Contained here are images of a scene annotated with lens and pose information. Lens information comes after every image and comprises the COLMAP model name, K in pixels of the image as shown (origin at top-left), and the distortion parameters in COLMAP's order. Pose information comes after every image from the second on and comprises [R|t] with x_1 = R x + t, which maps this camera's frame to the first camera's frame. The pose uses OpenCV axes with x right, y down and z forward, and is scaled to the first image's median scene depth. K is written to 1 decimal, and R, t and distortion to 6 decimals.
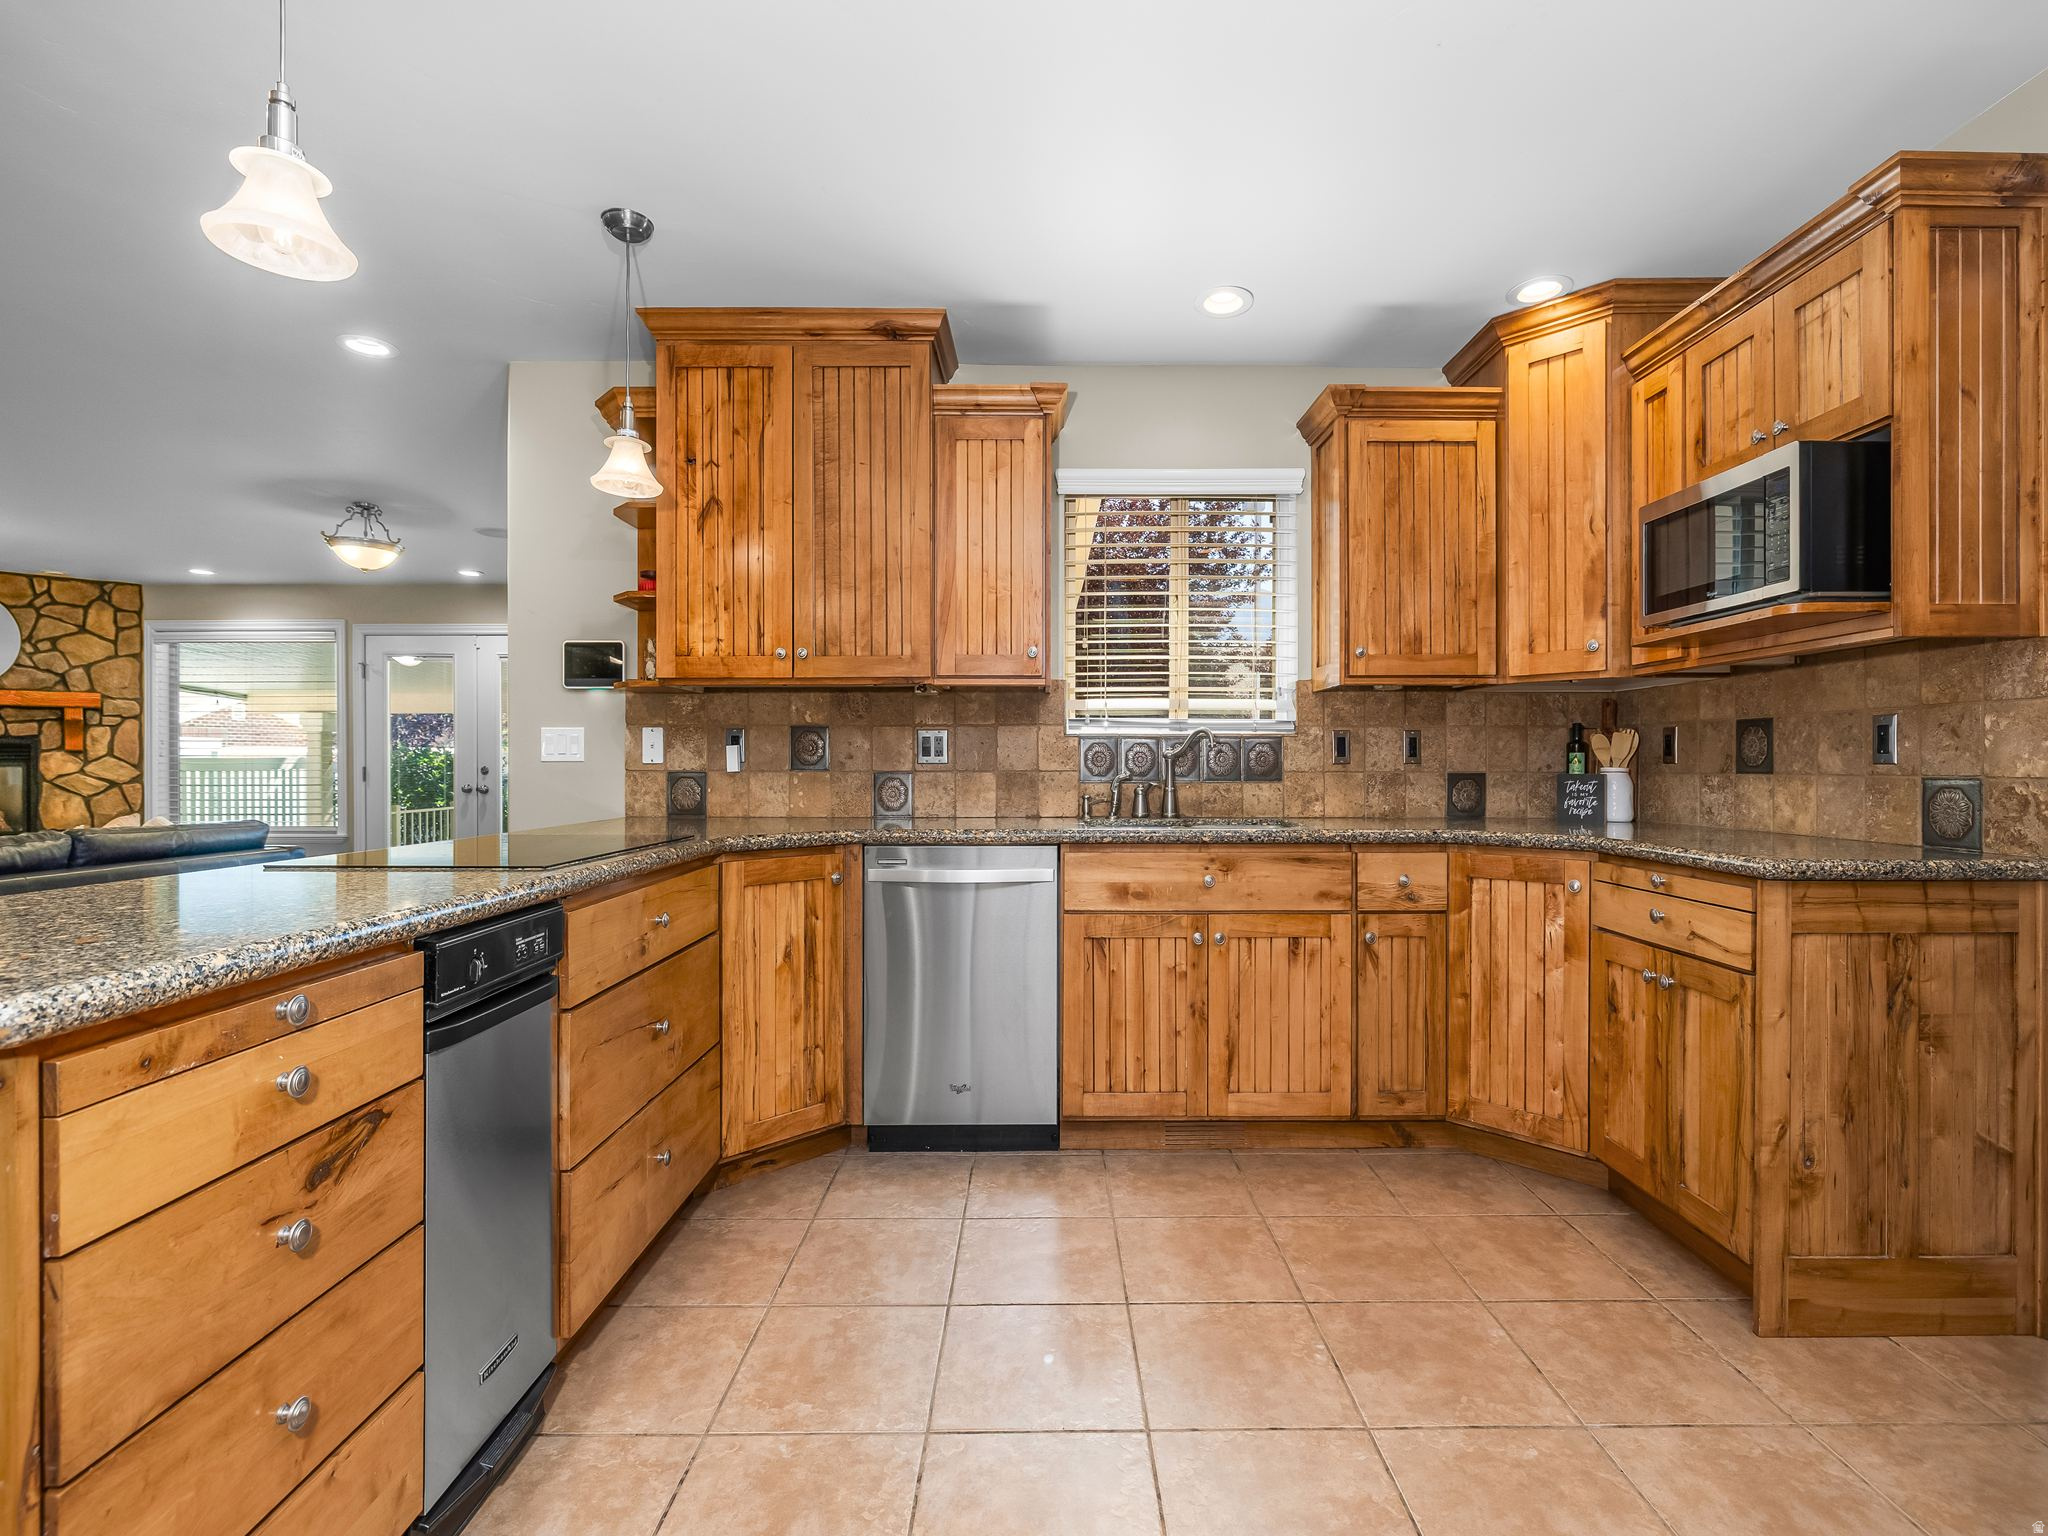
lens RADIAL K [[933.7, 0, 1057.9], [0, 933.7, 768.4], [0, 0, 1]] dist [-0.002903, -0.000734]
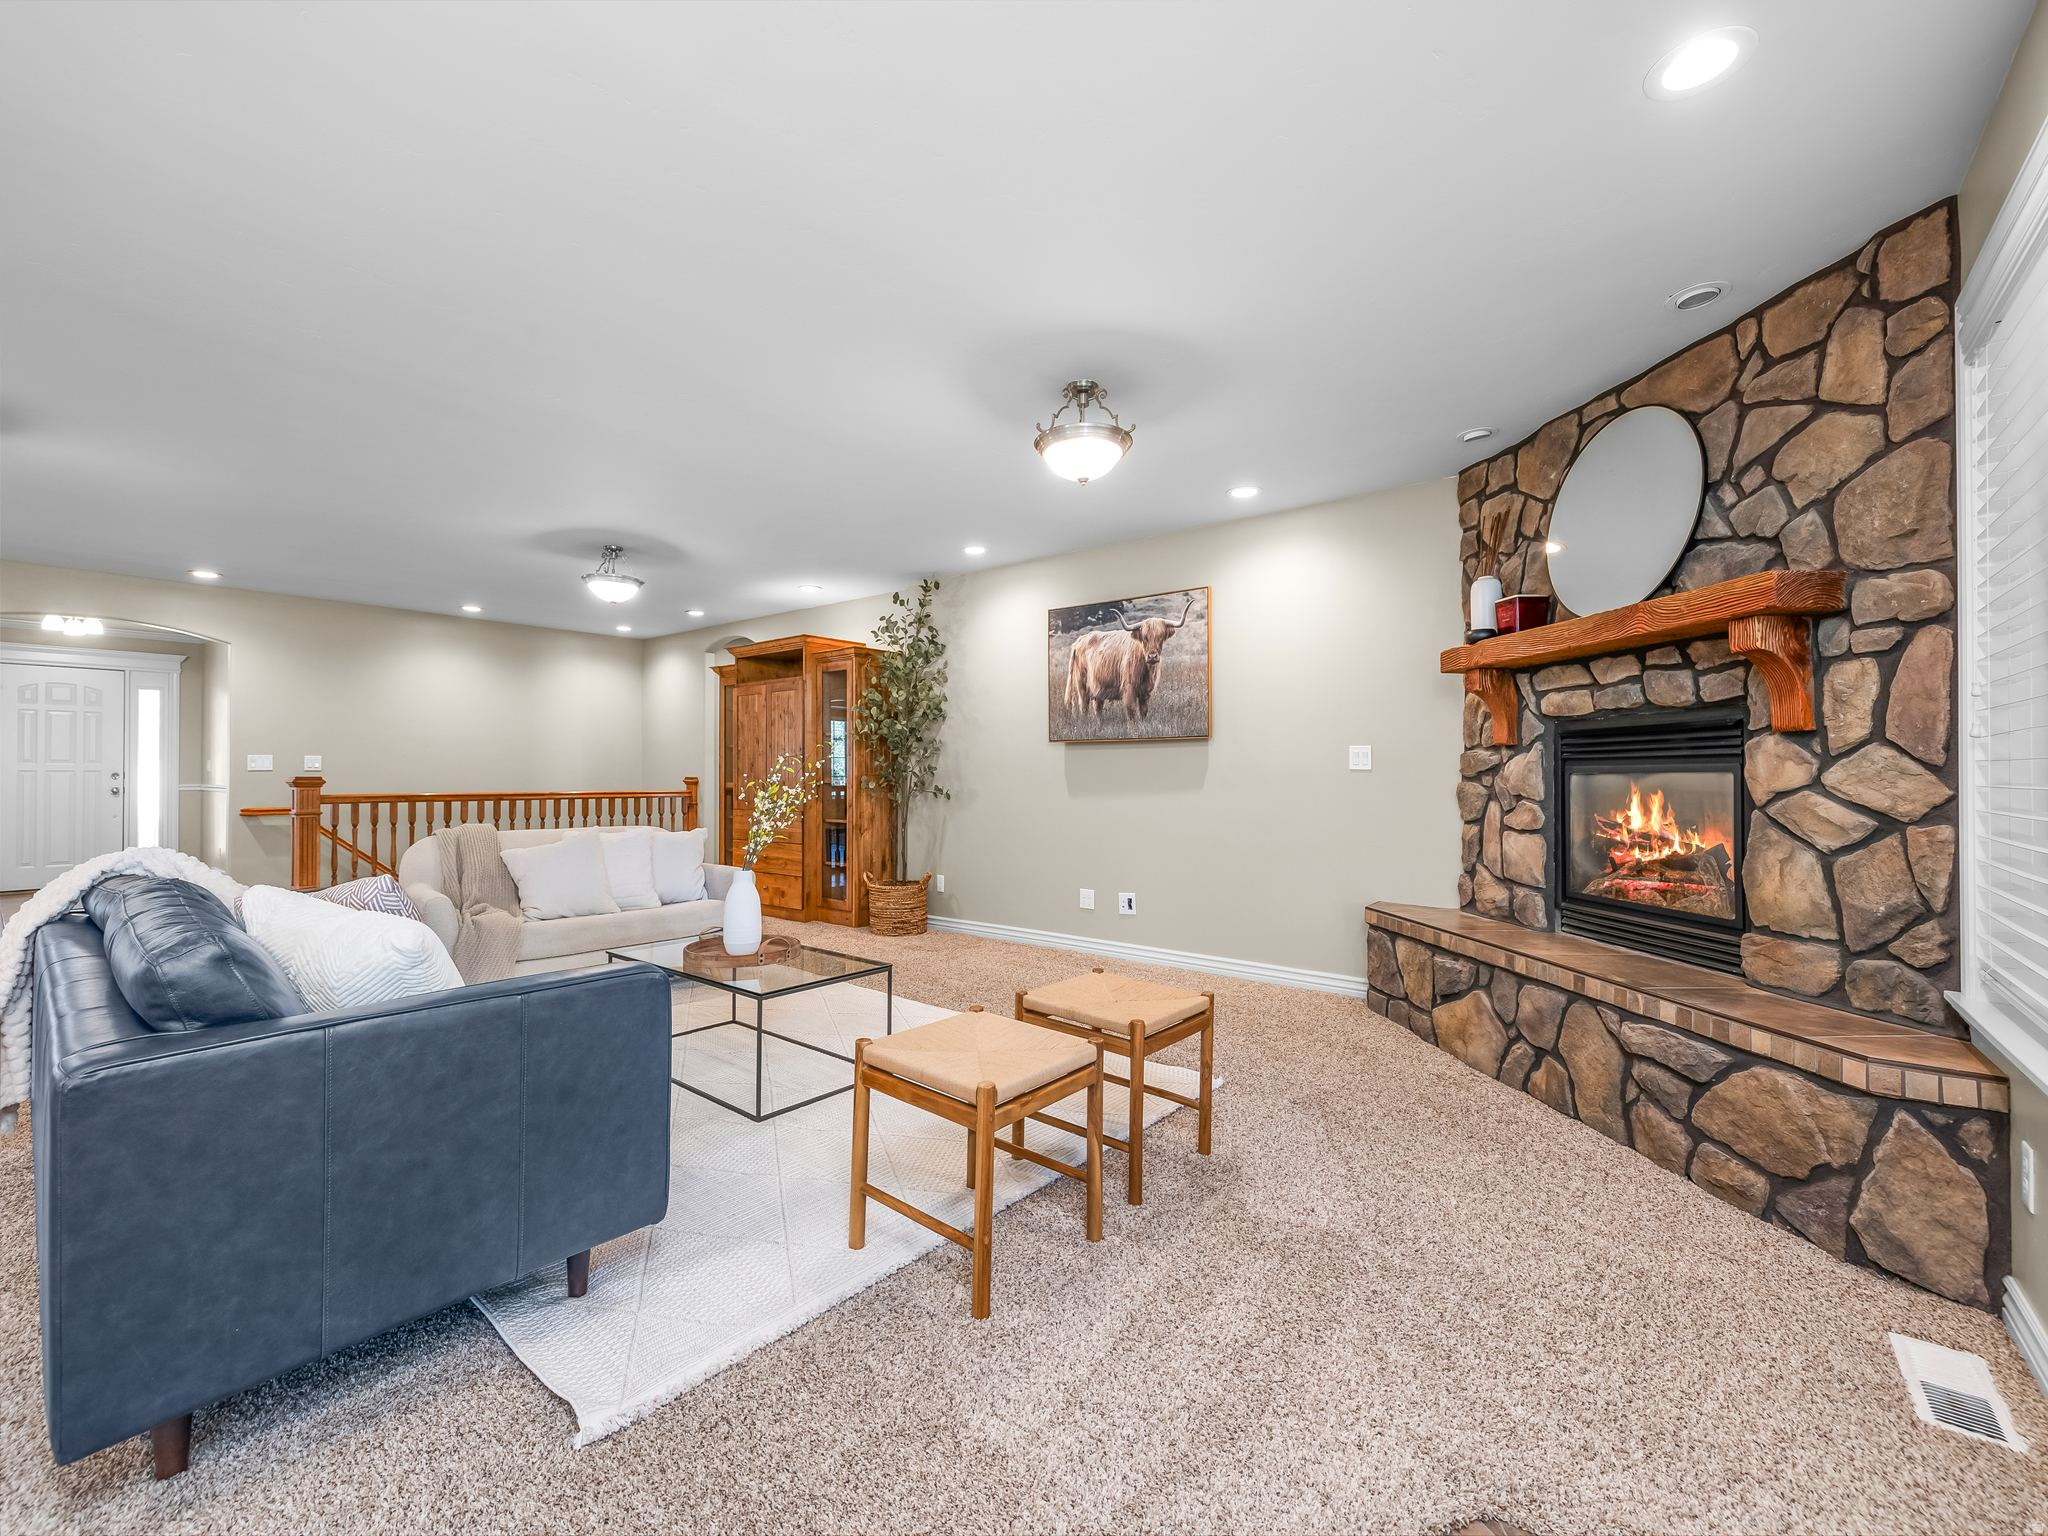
lens RADIAL K [[866.9, 0, 1015.0], [0, 866.9, 765.5], [0, 0, 1]] dist [0.000288, 0.001547]
pose [[-0.658098, -0.005988, -0.752908, -1.244568], [-0.002572, 0.999980, -0.005705, -0.003613], [0.752928, -0.001818, -0.658101, 2.138083]]
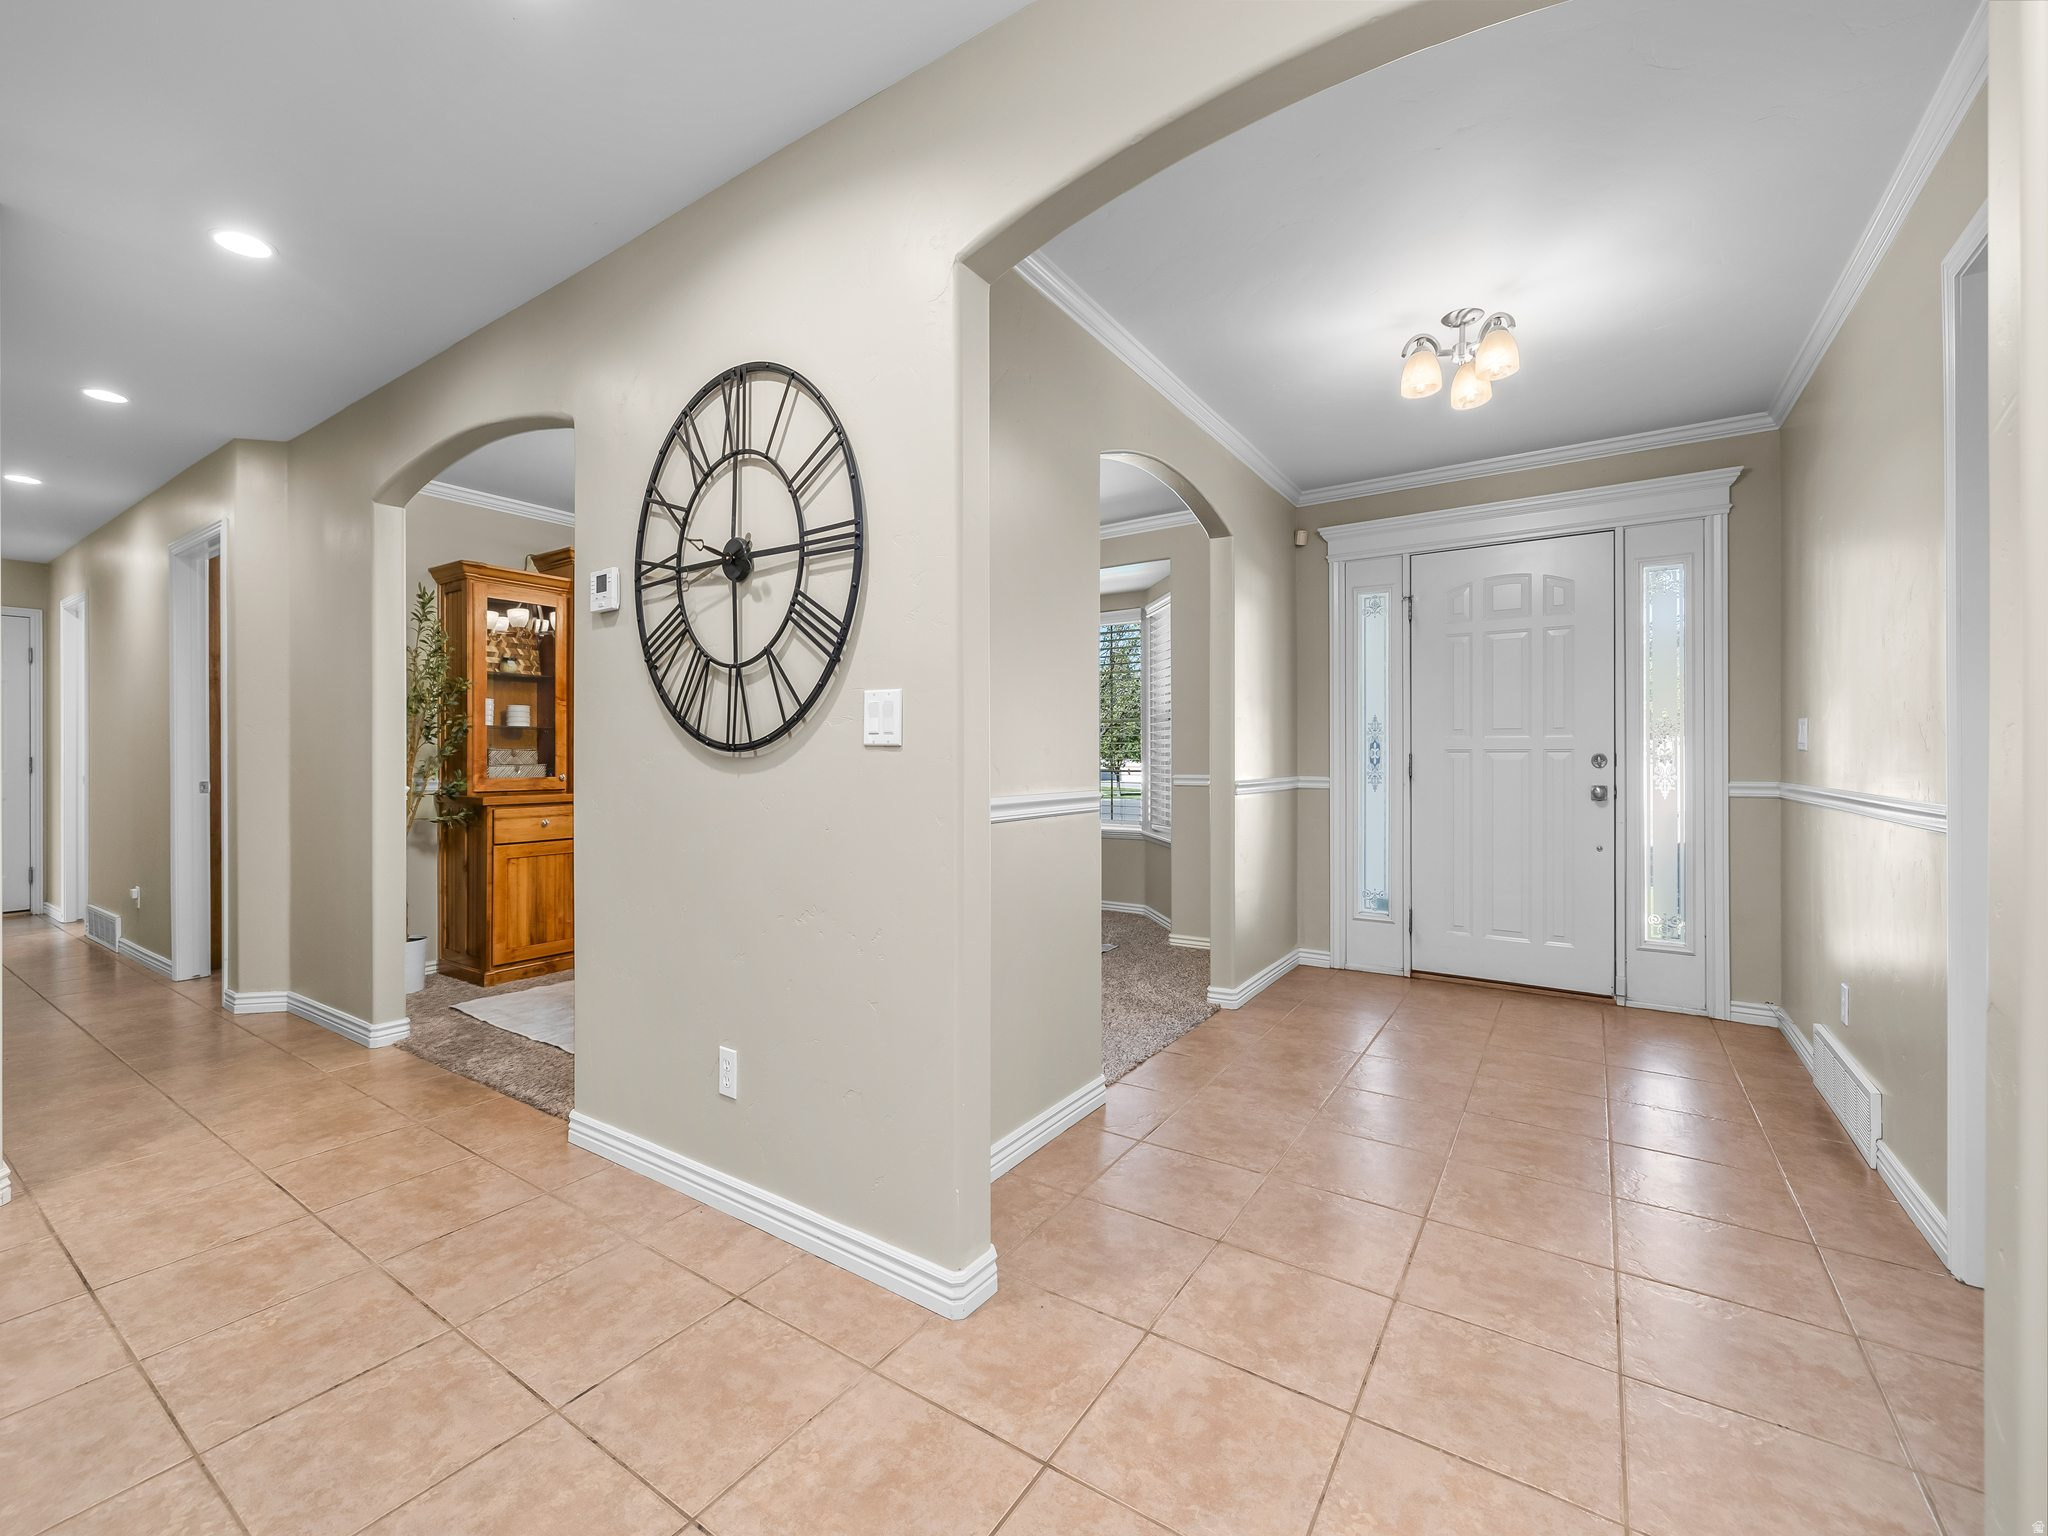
lens RADIAL K [[866.9, 0, 1013.5], [0, 866.9, 760.5], [0, 0, 1]] dist [0.000288, 0.001547]
pose [[-0.816628, 0.000086, 0.577164, -1.467334], [0.004110, 0.999976, 0.005665, 0.009118], [-0.577149, 0.006999, -0.816609, -0.220703]]
